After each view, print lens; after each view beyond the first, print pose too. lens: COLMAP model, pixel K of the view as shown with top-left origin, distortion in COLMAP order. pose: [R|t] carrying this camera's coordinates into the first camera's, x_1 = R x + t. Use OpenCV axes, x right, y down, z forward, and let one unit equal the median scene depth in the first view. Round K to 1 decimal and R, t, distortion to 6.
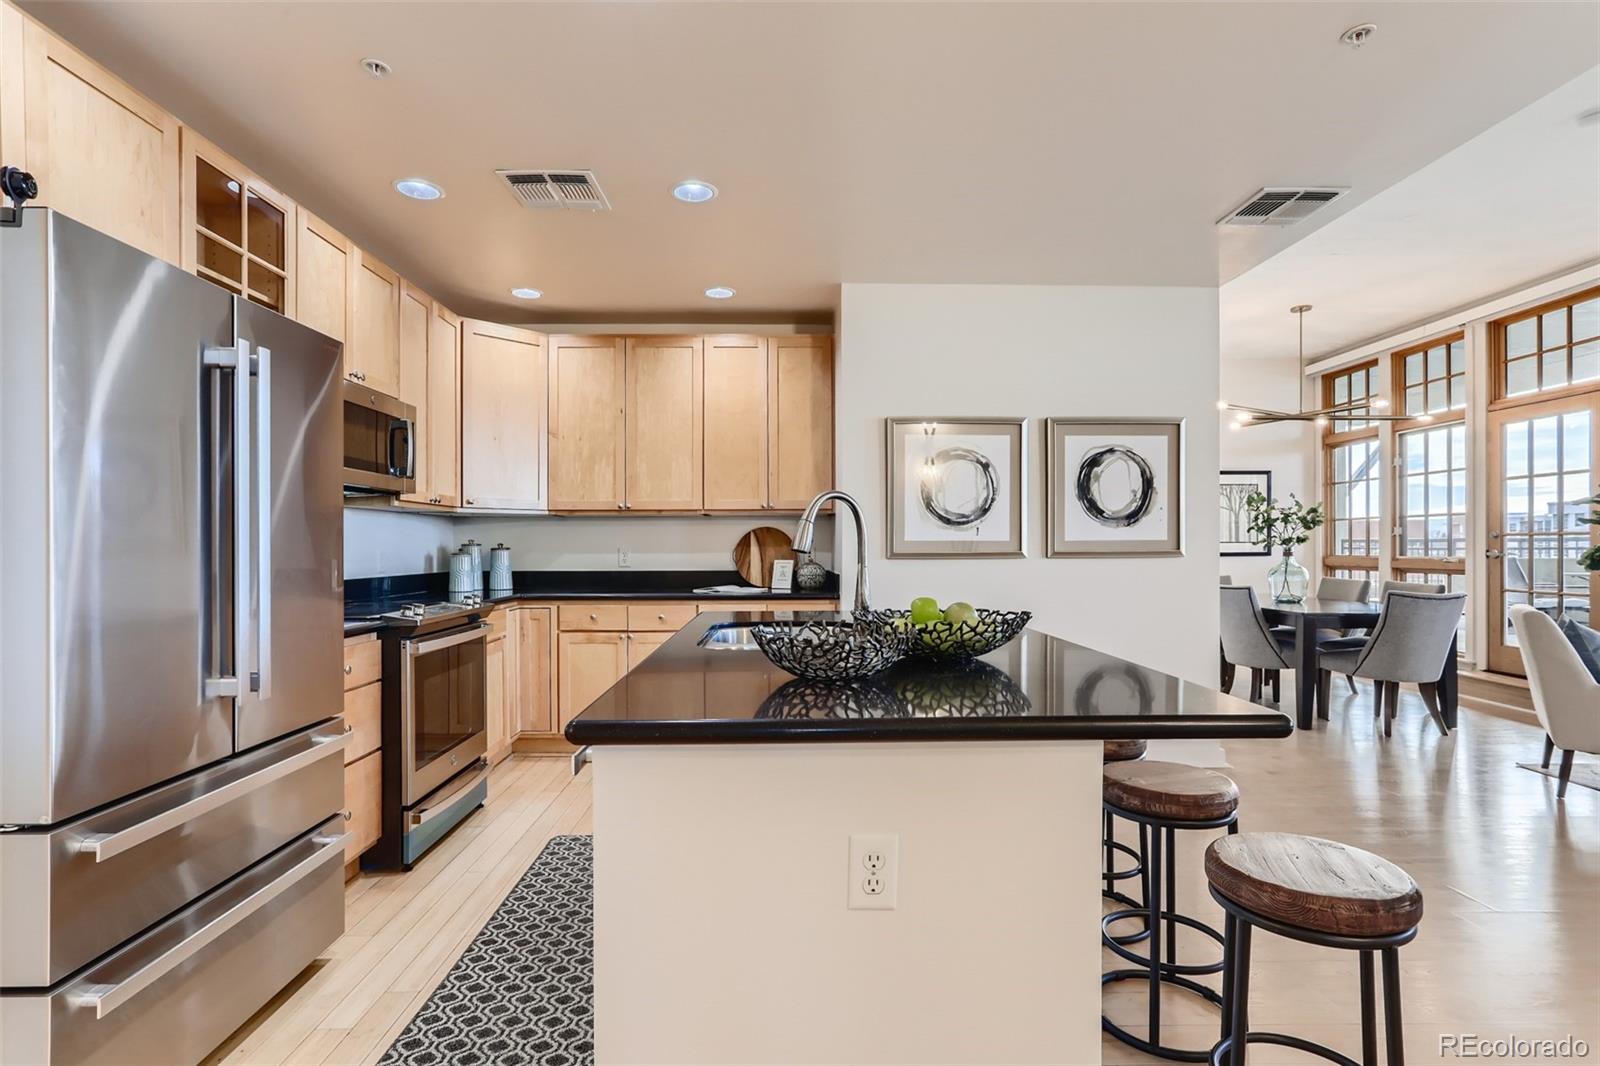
lens RADIAL K [[773.8, 0, 772.6], [0, 773.8, 550.5], [0, 0, 1]] dist [-0.019604, 0.014342]
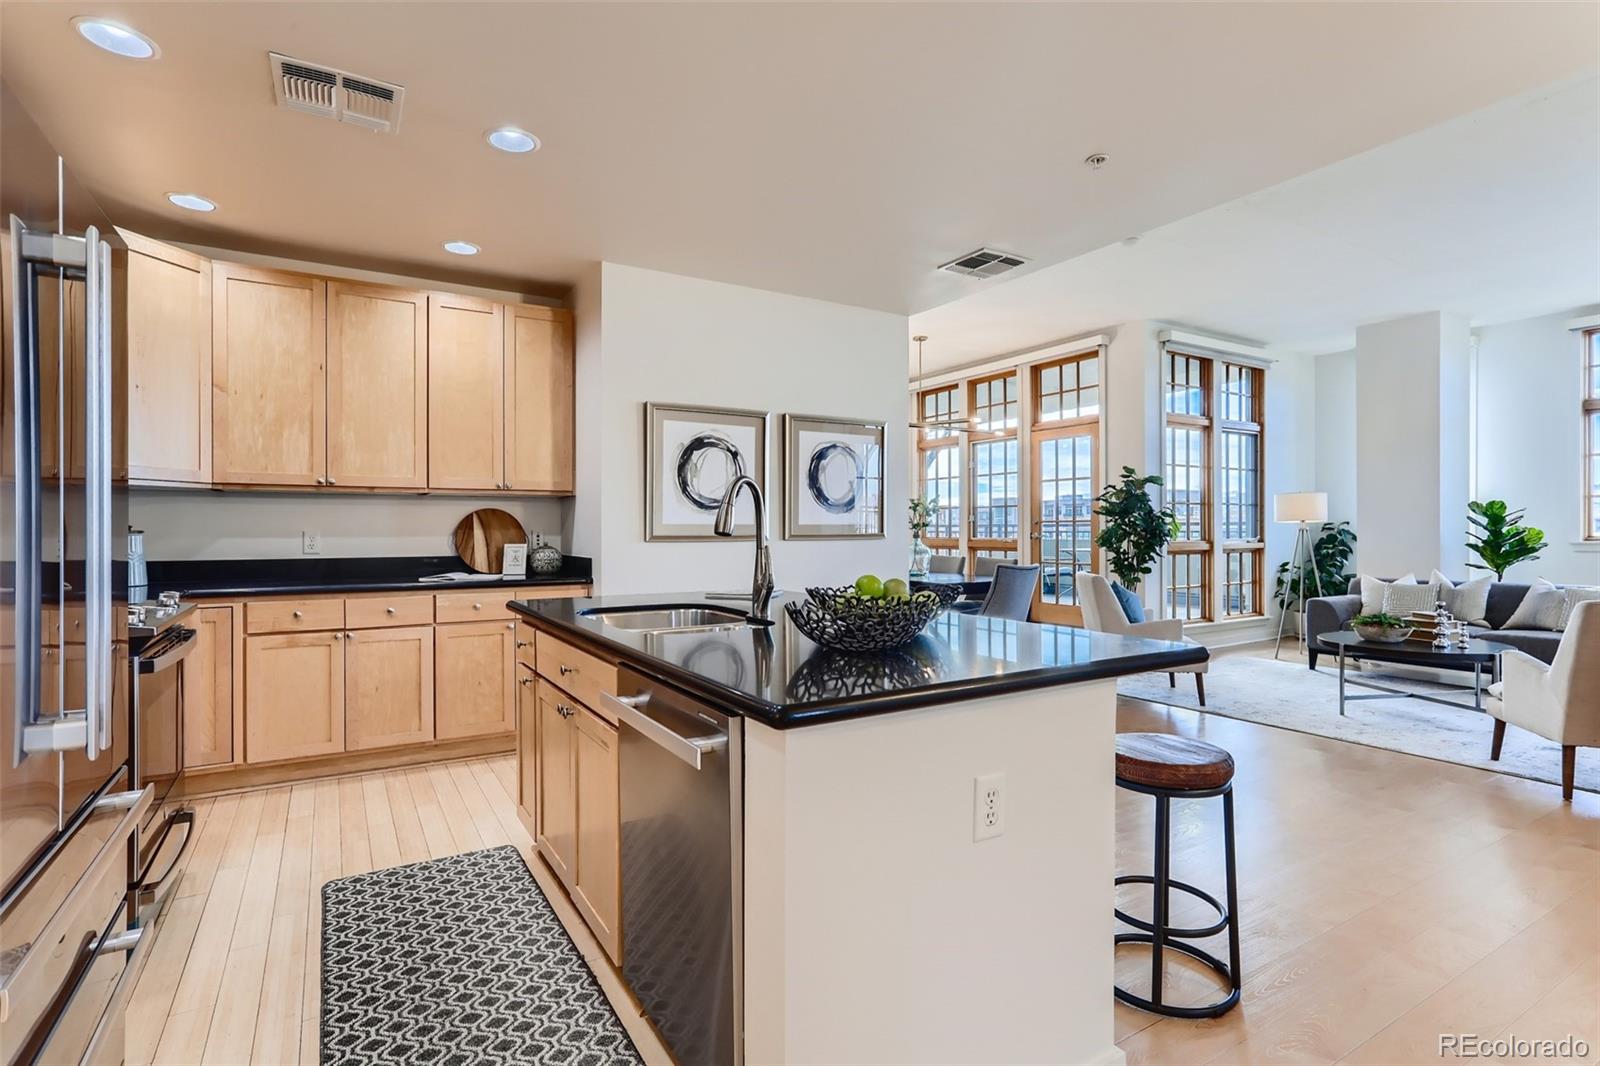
lens RADIAL K [[773.8, 0, 790.1], [0, 773.8, 532.2], [0, 0, 1]] dist [-0.019604, 0.014342]
pose [[0.870624, -0.000333, 0.491949, -0.172515], [0.001564, 0.999997, -0.002090, 0.000282], [-0.491947, 0.002589, 0.870621, 0.030668]]
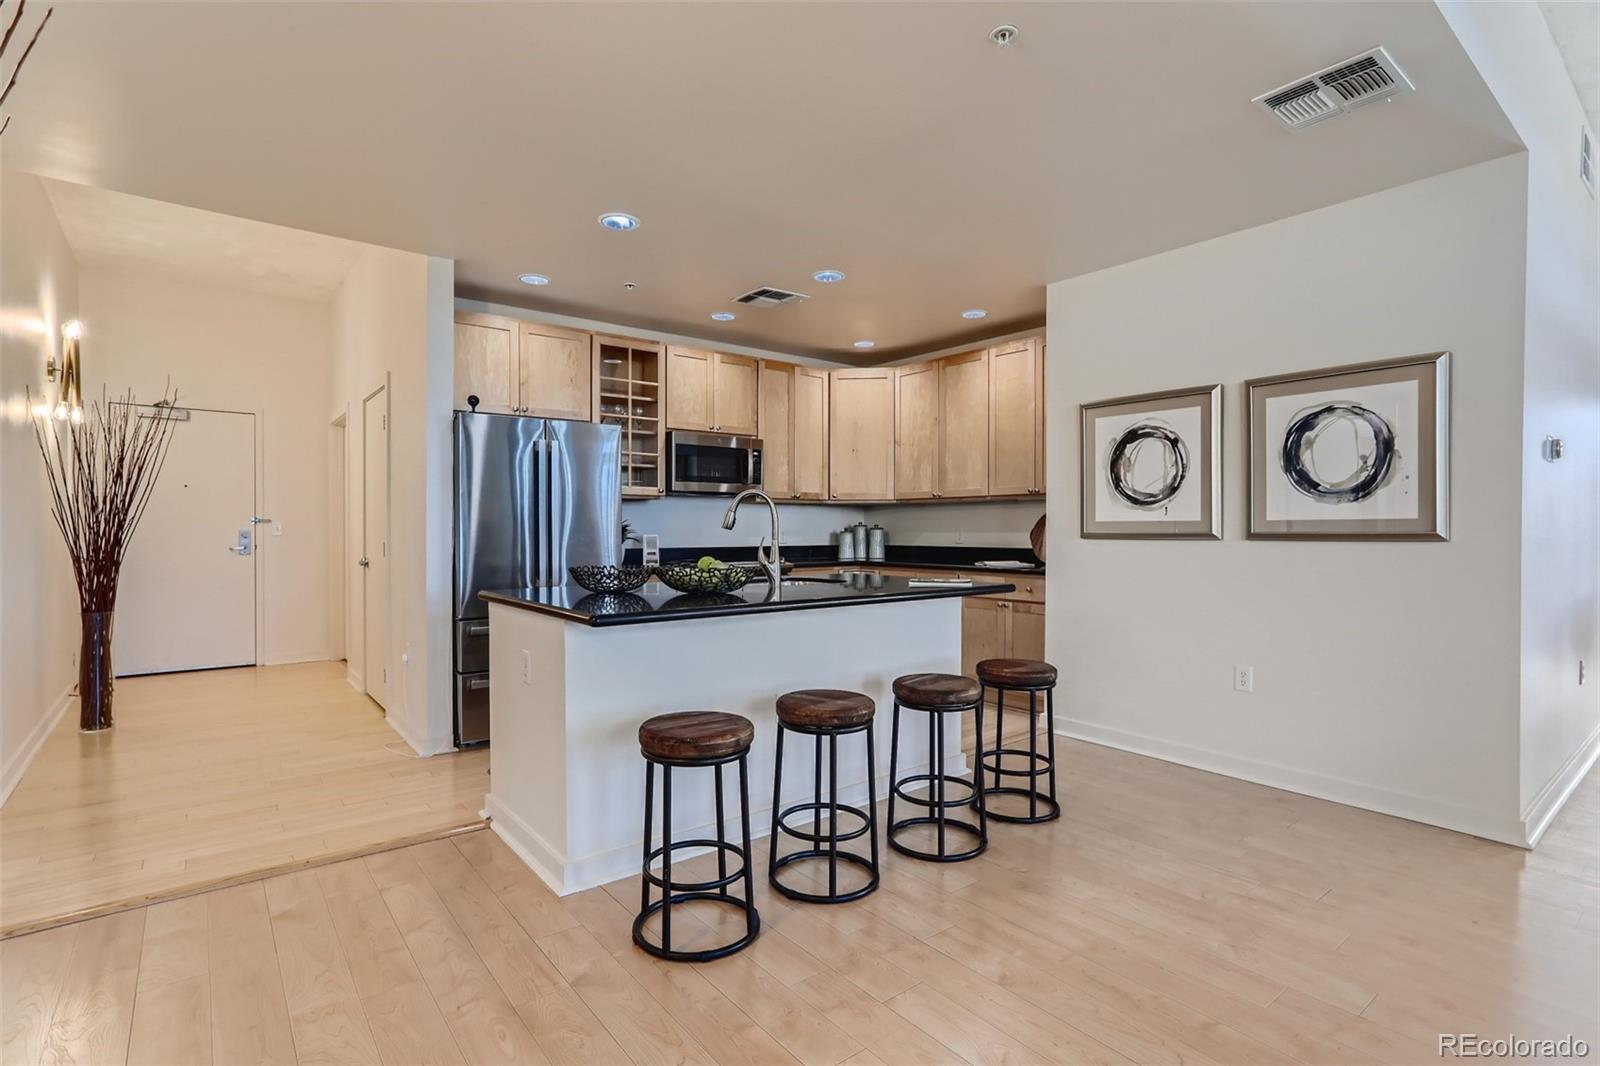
lens RADIAL K [[773.8, 0, 808.5], [0, 773.8, 522.0], [0, 0, 1]] dist [-0.019604, 0.014342]
pose [[0.624810, -0.004906, -0.780762, 0.688777], [-0.005334, 0.999930, -0.010552, 0.000969], [0.780759, 0.010758, 0.624740, 0.059354]]
